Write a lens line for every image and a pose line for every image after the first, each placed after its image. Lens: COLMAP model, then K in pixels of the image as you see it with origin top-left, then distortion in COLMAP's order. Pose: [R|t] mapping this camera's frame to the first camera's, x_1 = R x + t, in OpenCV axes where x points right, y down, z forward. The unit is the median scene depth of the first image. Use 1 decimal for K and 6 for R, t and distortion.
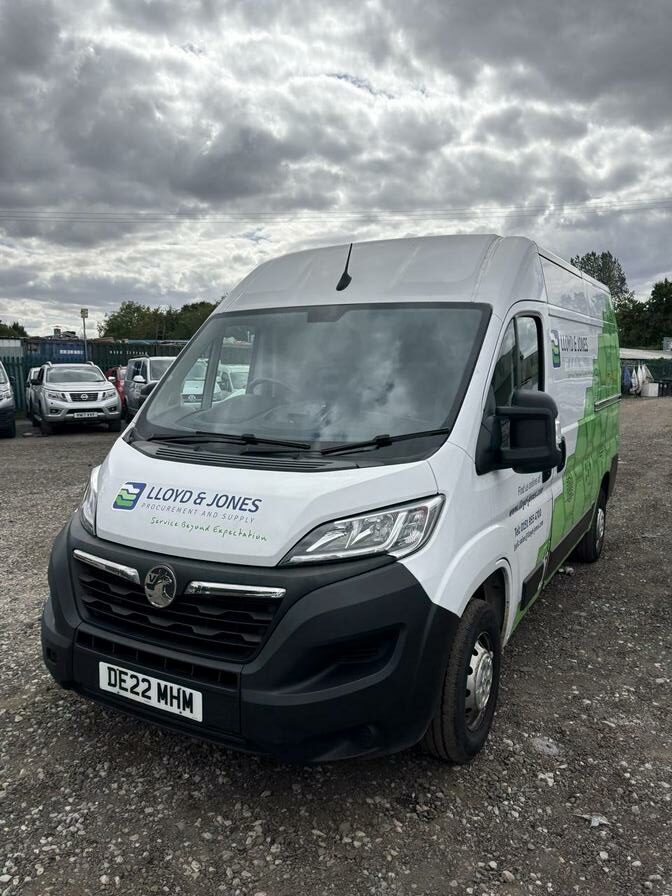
lens RADIAL K [[679.6, 0, 335.8], [0, 679.6, 428.7], [0, 0, 1]] dist [0.020205, -0.010781]
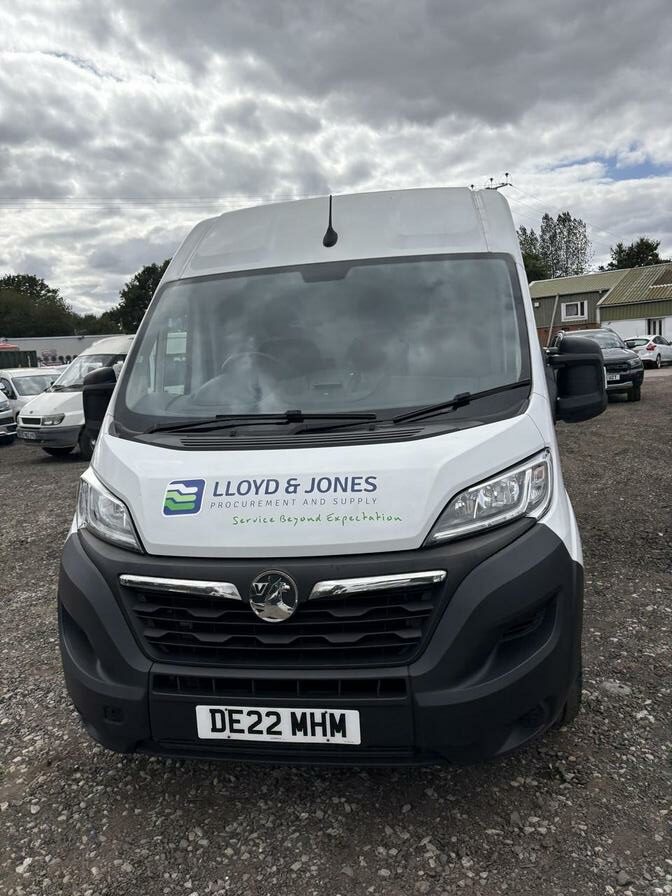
lens RADIAL K [[677.4, 0, 336.0], [0, 677.4, 448.0], [0, 0, 1]] dist [0.058422, -0.072709]
pose [[0.939128, -0.110173, 0.325425, -0.419221], [0.099064, 0.993795, 0.050567, 0.019899], [-0.328977, -0.015251, 0.944215, 0.202685]]
